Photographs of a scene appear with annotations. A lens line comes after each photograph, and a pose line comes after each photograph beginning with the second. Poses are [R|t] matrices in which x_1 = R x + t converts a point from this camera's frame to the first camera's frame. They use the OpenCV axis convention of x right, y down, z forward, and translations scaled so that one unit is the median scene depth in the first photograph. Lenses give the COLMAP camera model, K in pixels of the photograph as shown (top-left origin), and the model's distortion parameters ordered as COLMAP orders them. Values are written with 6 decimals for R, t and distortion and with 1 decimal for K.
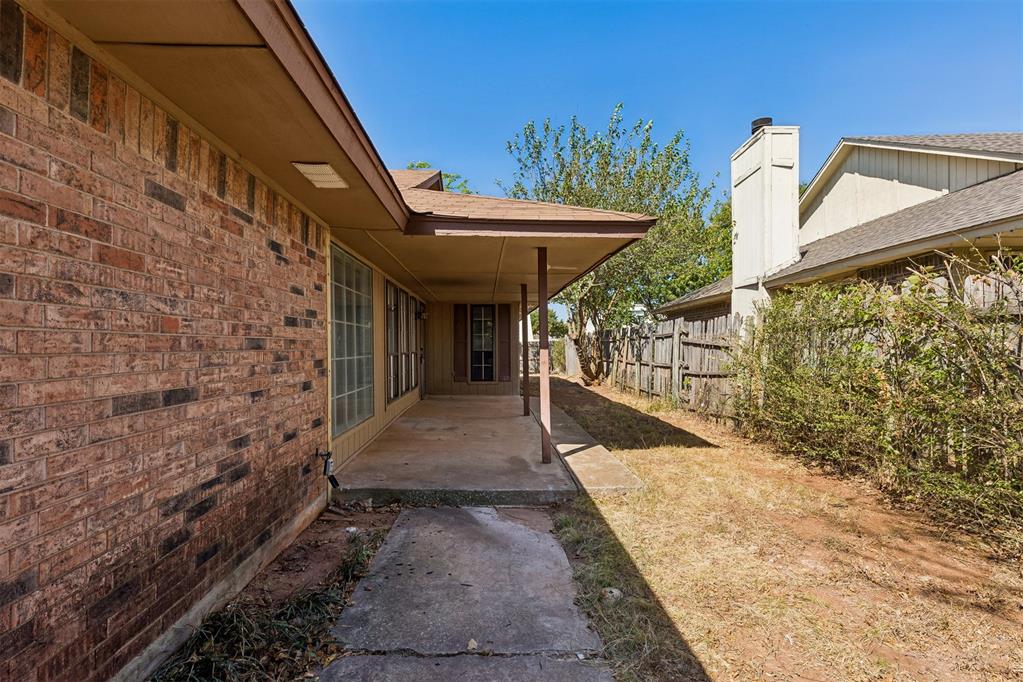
lens RADIAL K [[459.5, 0, 517.4], [0, 459.5, 342.3], [0, 0, 1]] dist [-0.001088, -0.000291]
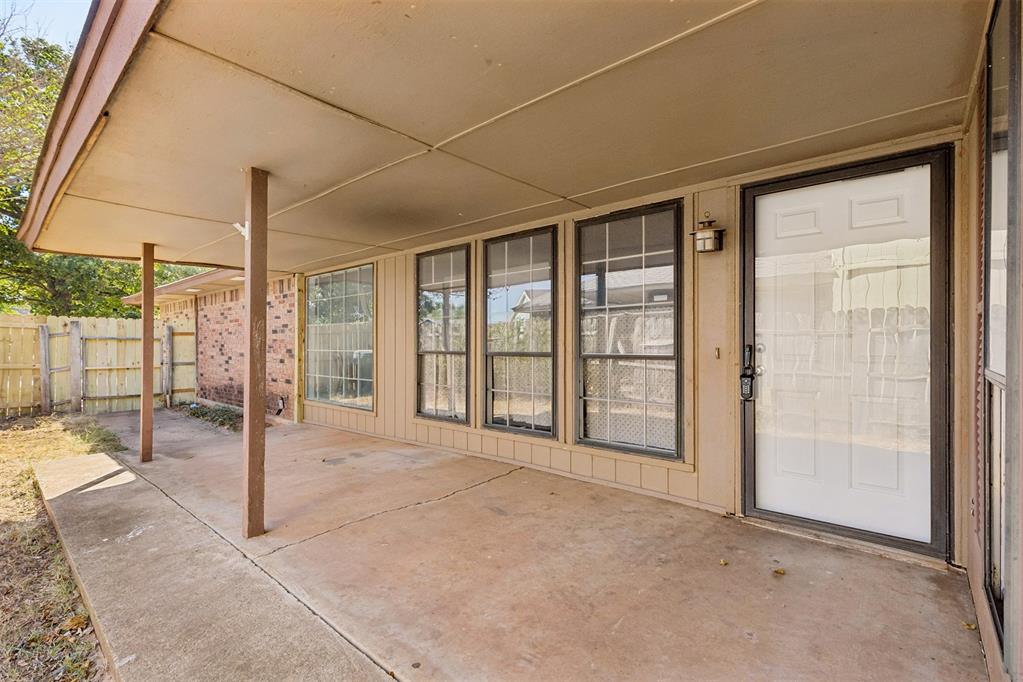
lens RADIAL K [[459.5, 0, 517.4], [0, 459.5, 342.3], [0, 0, 1]] dist [-0.001088, -0.000291]
pose [[-0.683325, 0.005781, -0.730091, 0.282126], [0.012425, 0.999916, -0.003712, 0.025574], [0.730008, -0.011608, -0.683340, 2.695744]]
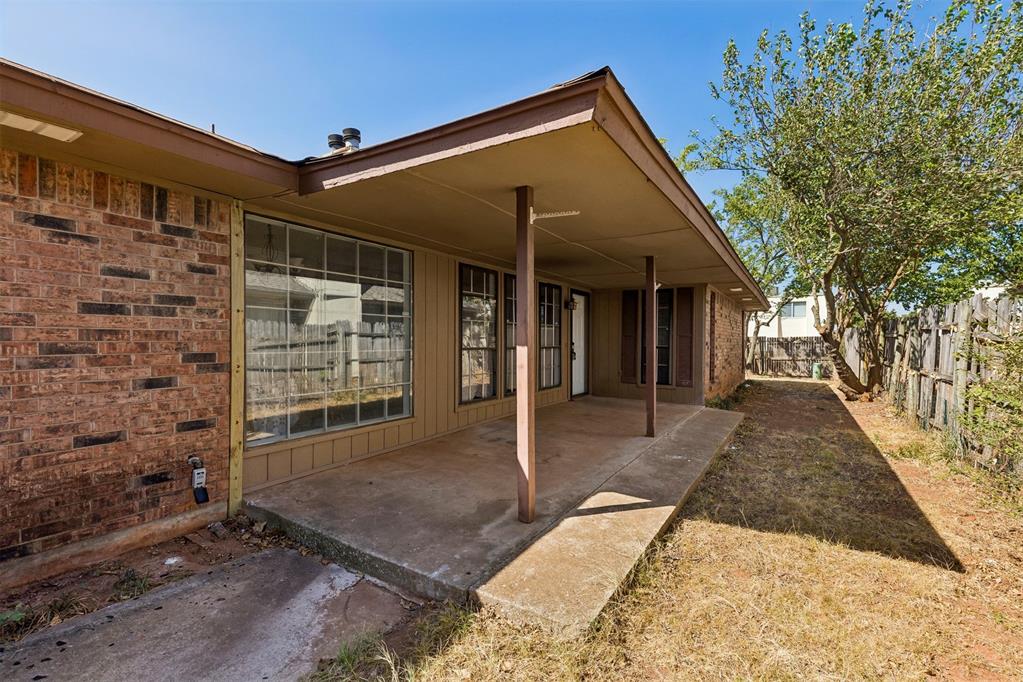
lens RADIAL K [[459.5, 0, 517.4], [0, 459.5, 342.3], [0, 0, 1]] dist [-0.001088, -0.000291]
pose [[0.826963, 0.014789, -0.562061, 0.509579], [-0.007956, 0.999862, 0.014603, 0.001289], [0.562200, -0.007604, 0.826967, 0.570939]]
